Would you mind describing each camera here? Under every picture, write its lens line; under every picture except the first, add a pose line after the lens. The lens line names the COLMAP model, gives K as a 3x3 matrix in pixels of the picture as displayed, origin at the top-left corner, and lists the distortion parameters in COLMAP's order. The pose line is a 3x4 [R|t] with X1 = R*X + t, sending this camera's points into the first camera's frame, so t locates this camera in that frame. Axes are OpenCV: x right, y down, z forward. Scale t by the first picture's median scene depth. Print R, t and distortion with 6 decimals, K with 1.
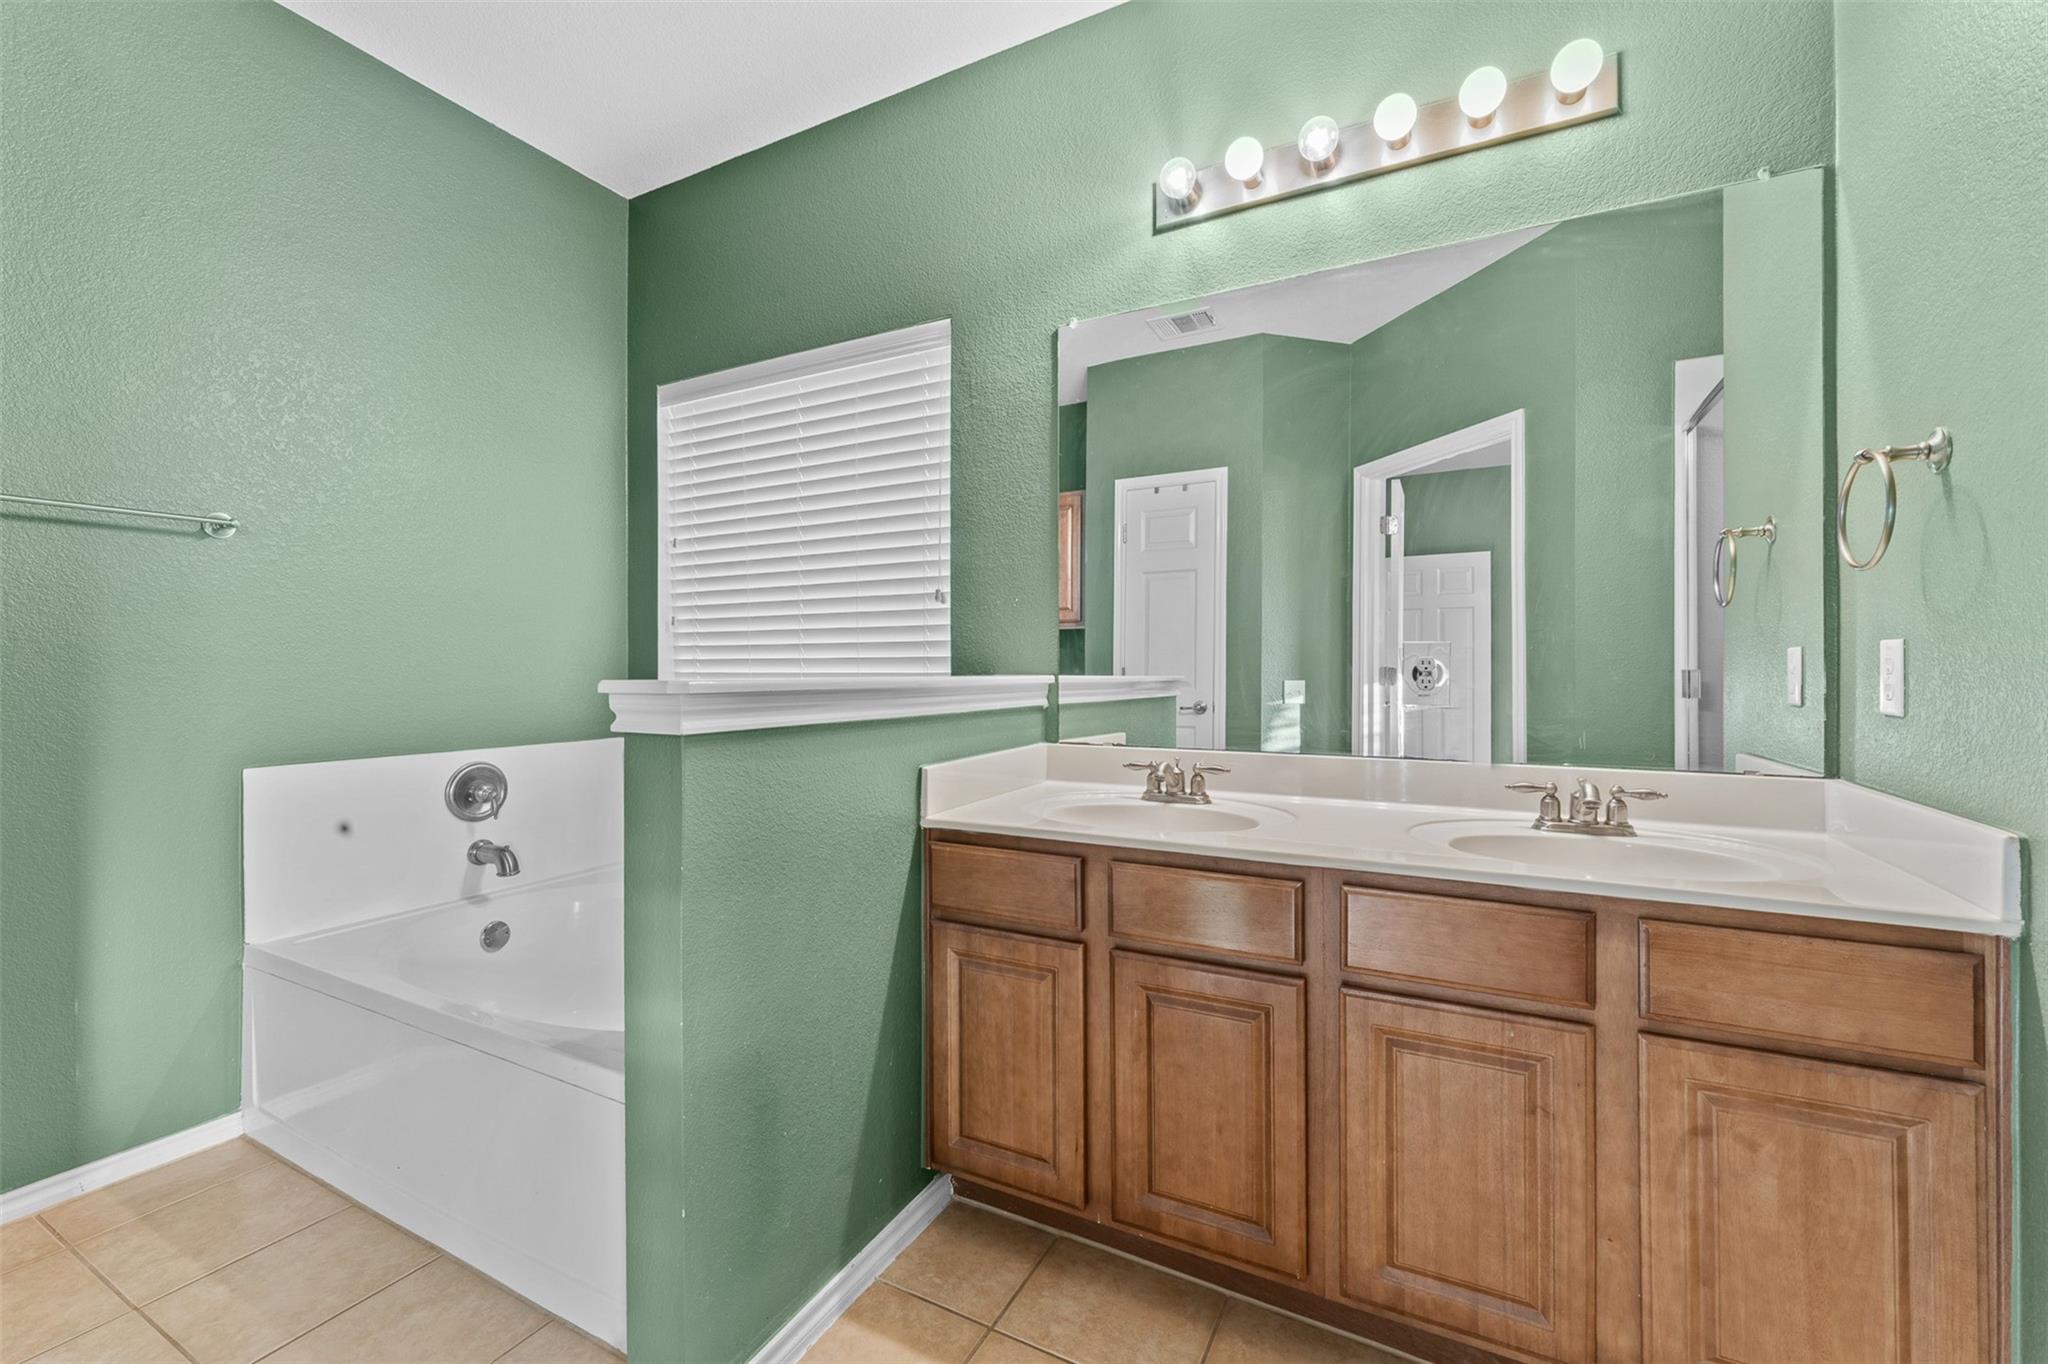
lens RADIAL K [[842.4, 0, 1024.0], [0, 842.4, 682.0], [0, 0, 1]] dist [-0.001533, -0.000210]
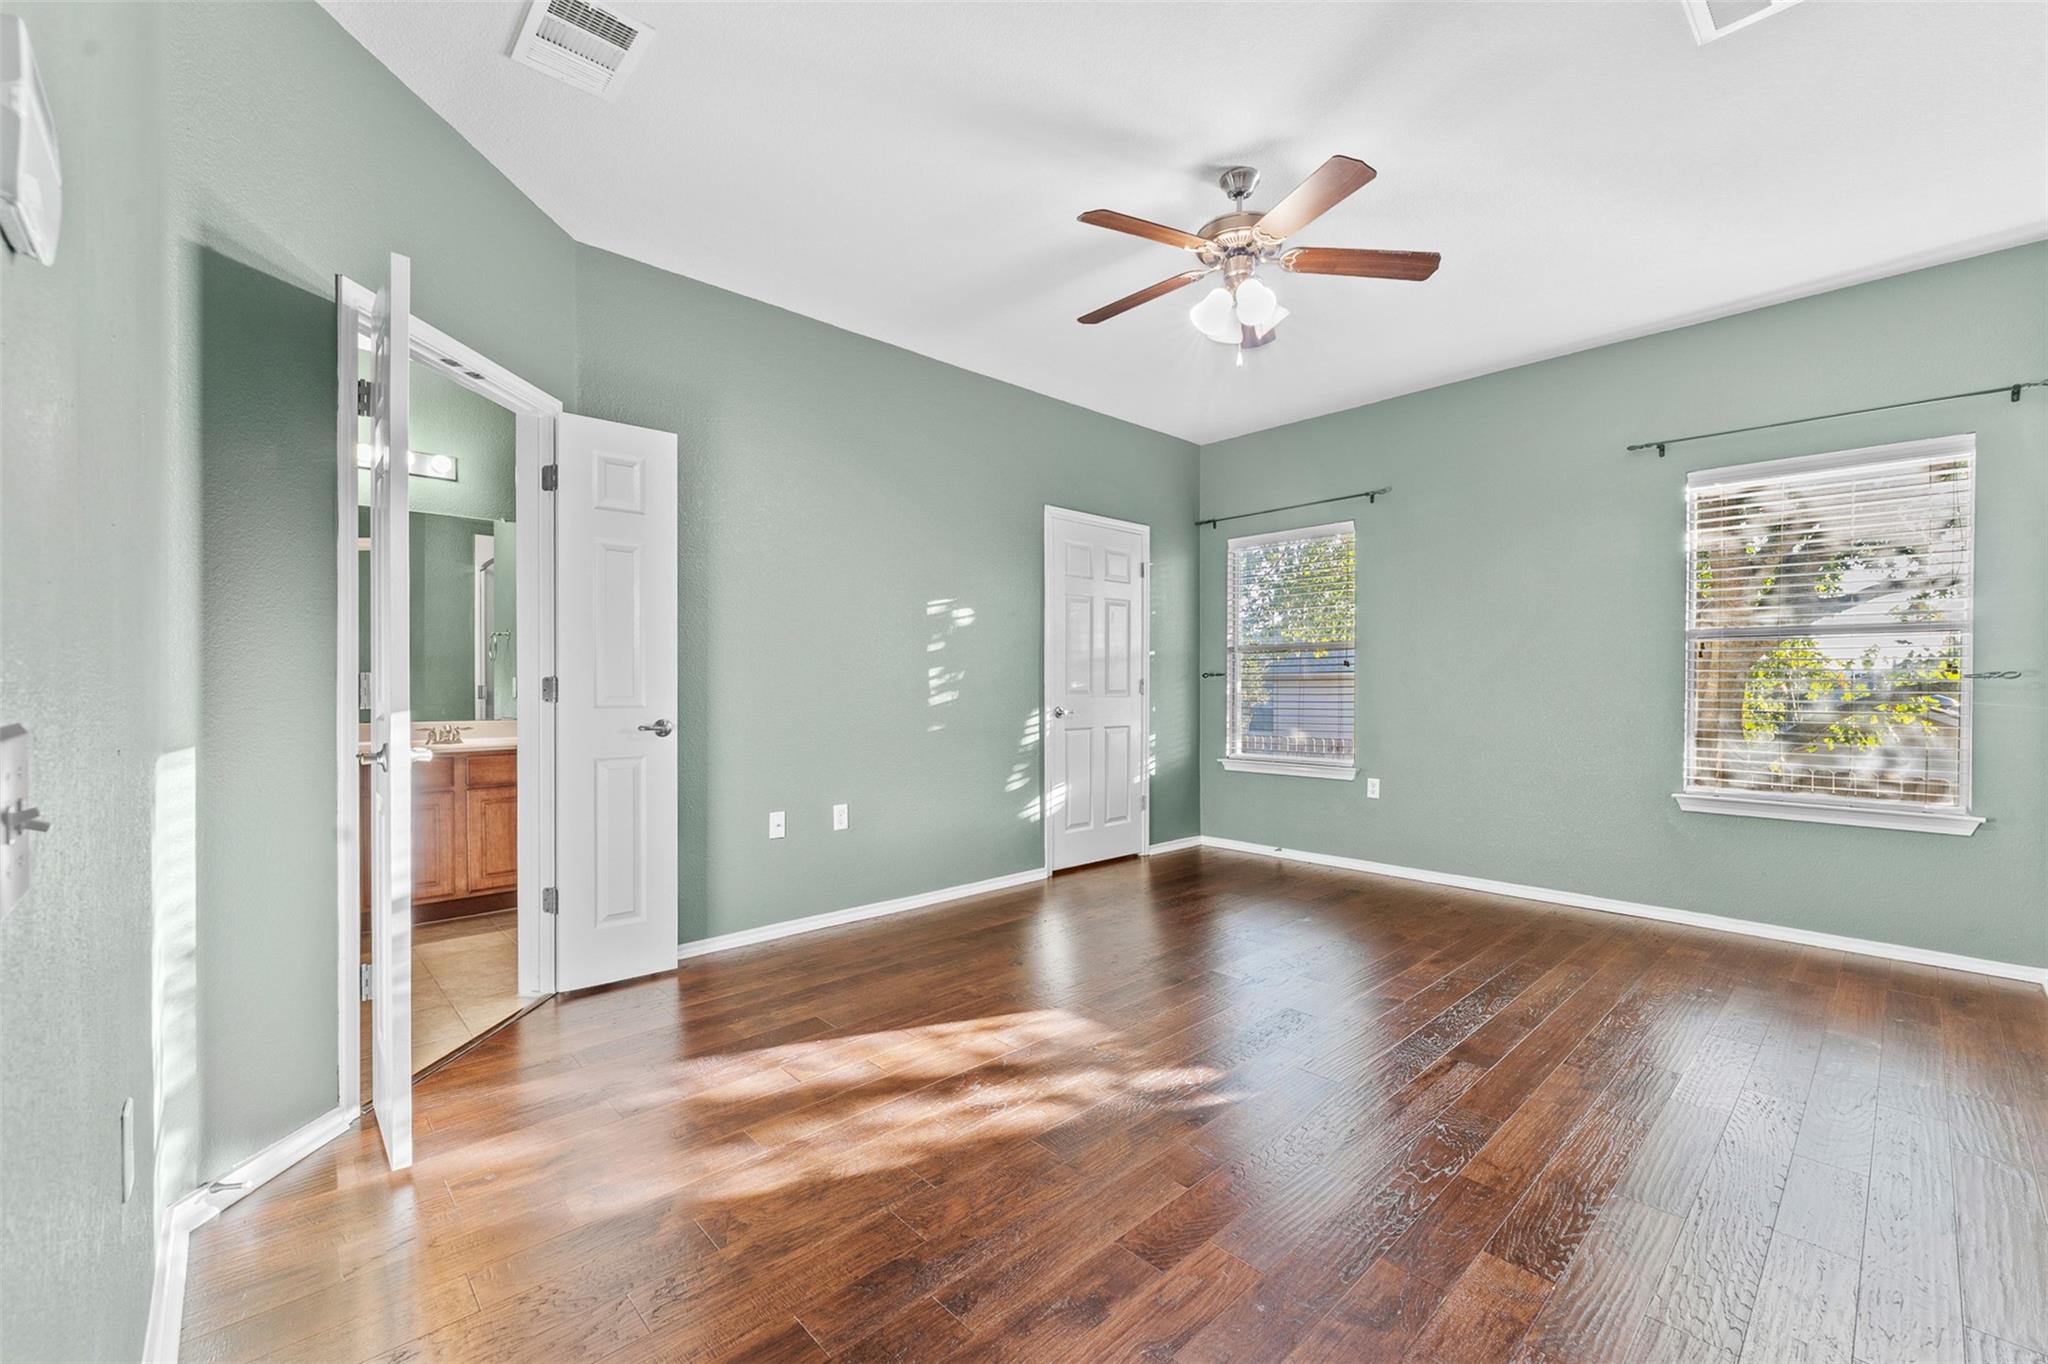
lens RADIAL K [[827.8, 0, 1017.5], [0, 827.8, 693.4], [0, 0, 1]] dist [-0.001538, -0.000127]
pose [[0.322359, -0.000042, 0.946618, -1.302874], [0.001643, 0.999999, -0.000516, 0.017512], [-0.946616, 0.001722, 0.322358, -1.659887]]
